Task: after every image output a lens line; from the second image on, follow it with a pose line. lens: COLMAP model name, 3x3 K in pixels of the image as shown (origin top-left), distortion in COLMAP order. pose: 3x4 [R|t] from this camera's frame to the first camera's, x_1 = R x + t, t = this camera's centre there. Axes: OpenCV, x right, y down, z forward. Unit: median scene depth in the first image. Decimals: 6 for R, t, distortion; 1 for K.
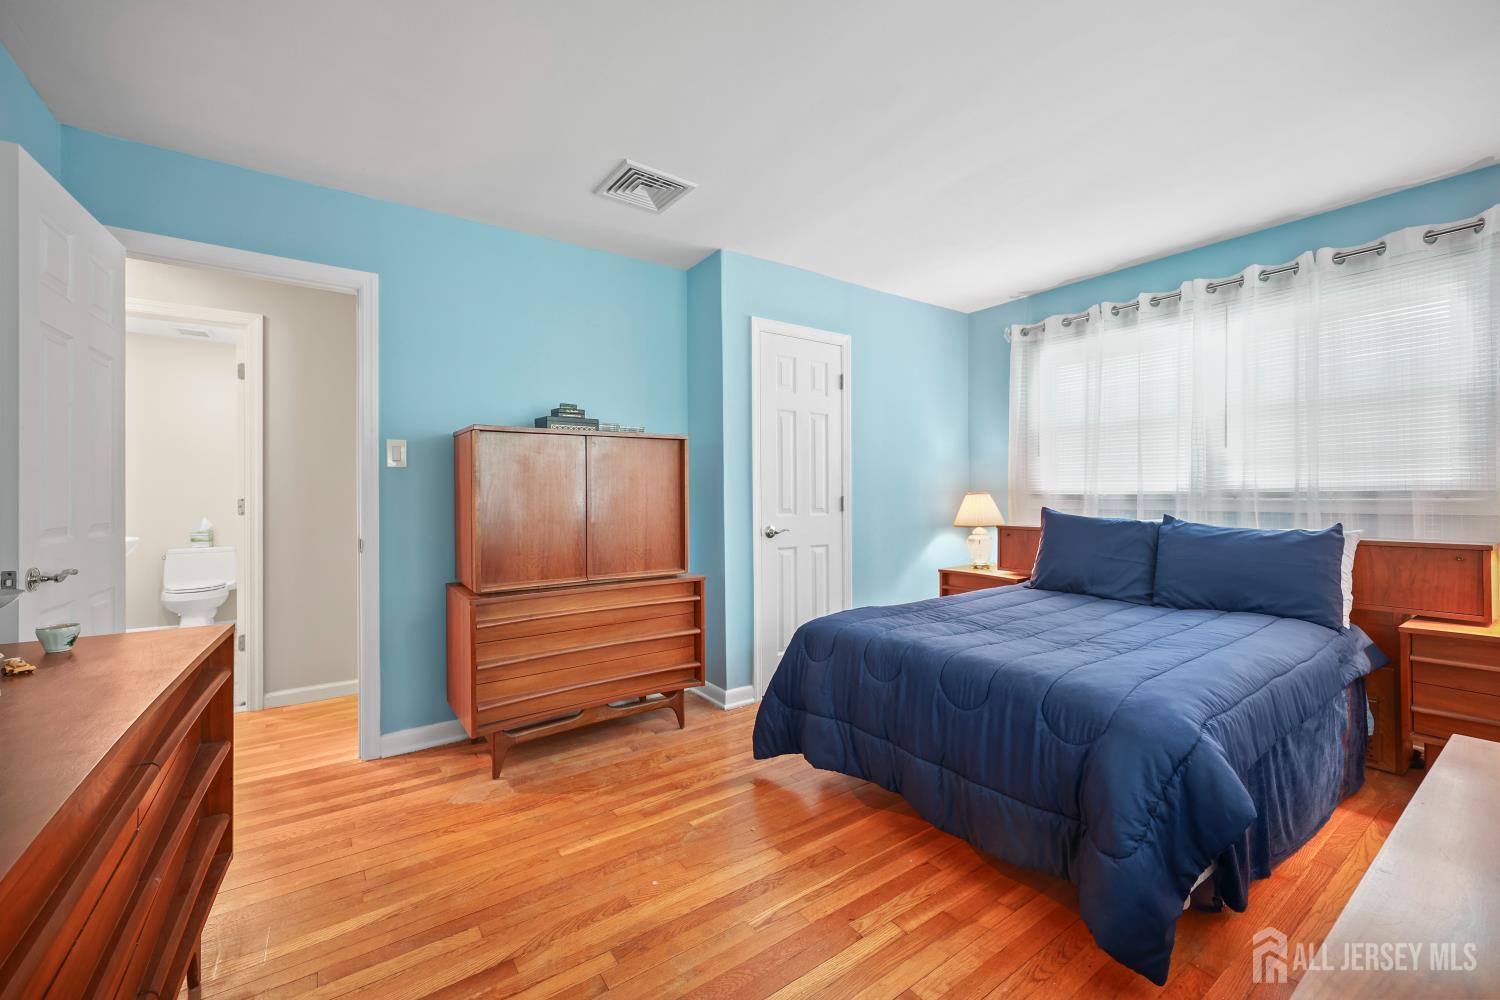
lens RADIAL K [[608.3, 0, 747.2], [0, 608.3, 497.7], [0, 0, 1]] dist [-0.000795, -0.000119]
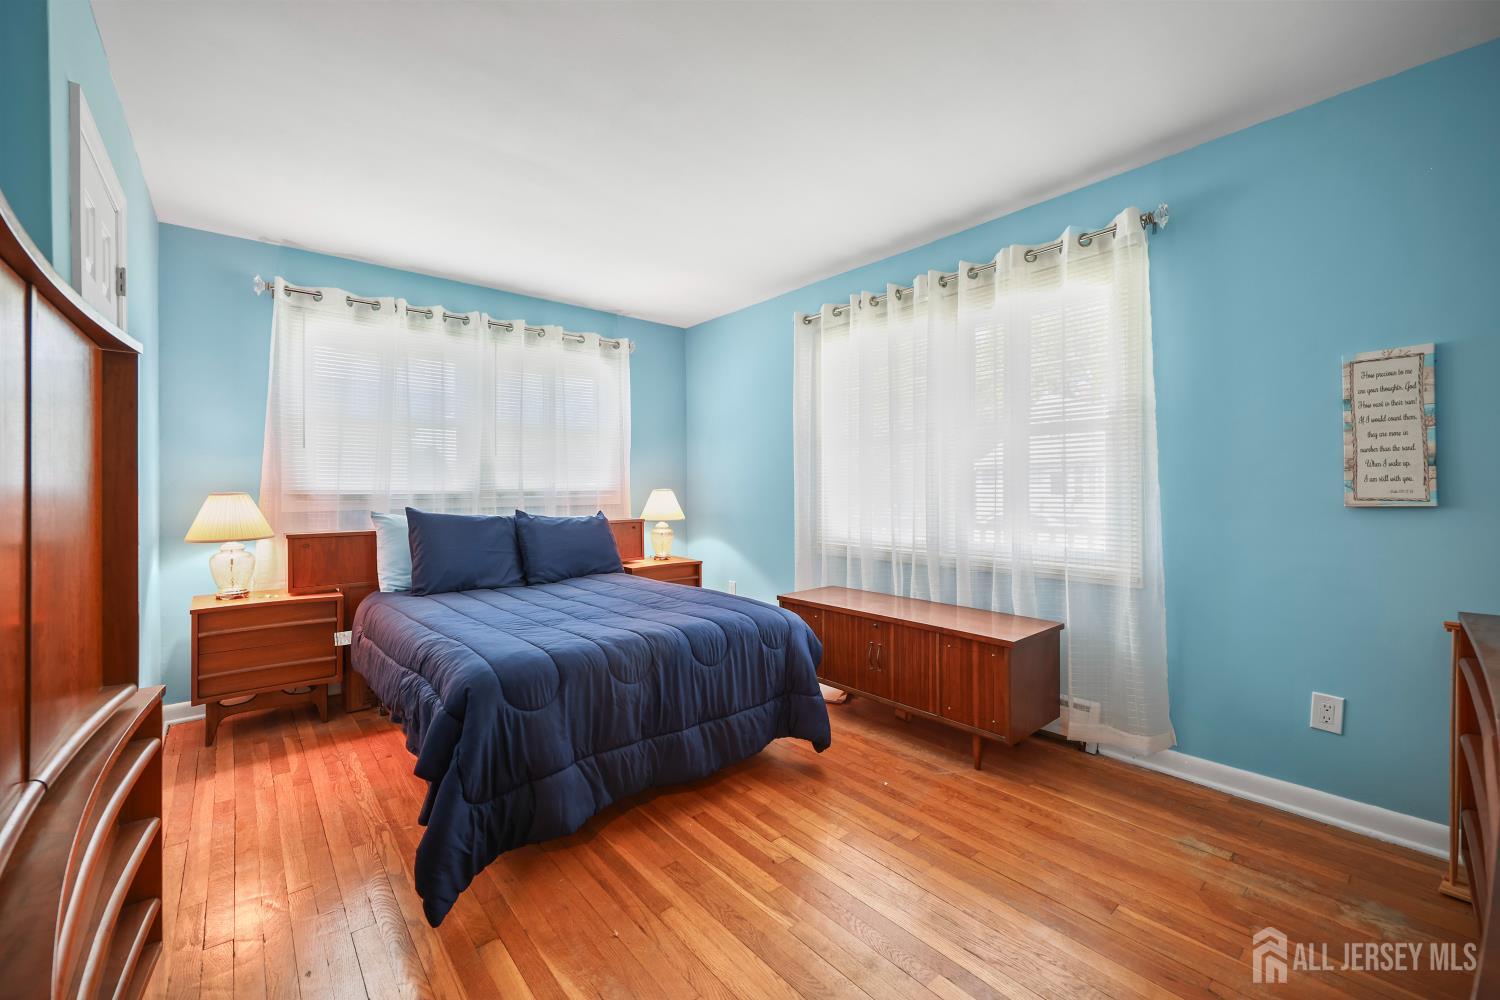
lens RADIAL K [[608.7, 0, 750.8], [0, 608.7, 494.7], [0, 0, 1]] dist [-0.001346, 0.000014]
pose [[-0.101629, -0.002566, 0.994819, -0.622274], [0.011328, 0.999929, 0.003736, -0.001672], [-0.994758, 0.011649, -0.101593, 0.743791]]
